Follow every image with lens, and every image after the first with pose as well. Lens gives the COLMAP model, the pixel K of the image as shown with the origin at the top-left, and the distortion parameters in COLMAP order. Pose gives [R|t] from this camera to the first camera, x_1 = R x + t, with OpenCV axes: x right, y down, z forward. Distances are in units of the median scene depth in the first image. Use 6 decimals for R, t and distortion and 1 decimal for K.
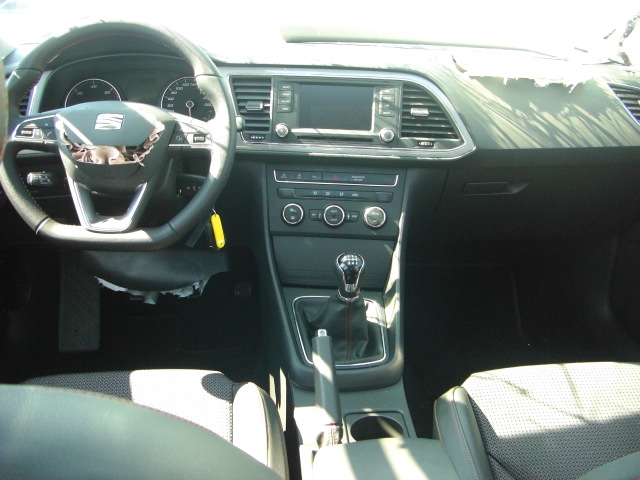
lens RADIAL K [[813.8, 0, 320.0], [0, 813.8, 240.0], [0, 0, 1]] dist [-0.106749, 0.007404]
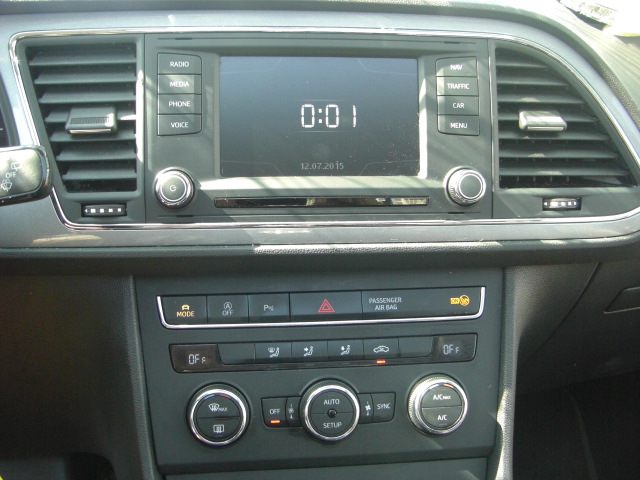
lens RADIAL K [[813.8, 0, 320.0], [0, 813.8, 240.0], [0, 0, 1]] dist [-0.106749, 0.007404]
pose [[0.986998, -0.057803, 0.149980, -0.038236], [0.066805, 0.996211, -0.055690, -0.087788], [-0.146193, 0.064985, 0.987119, 0.642661]]
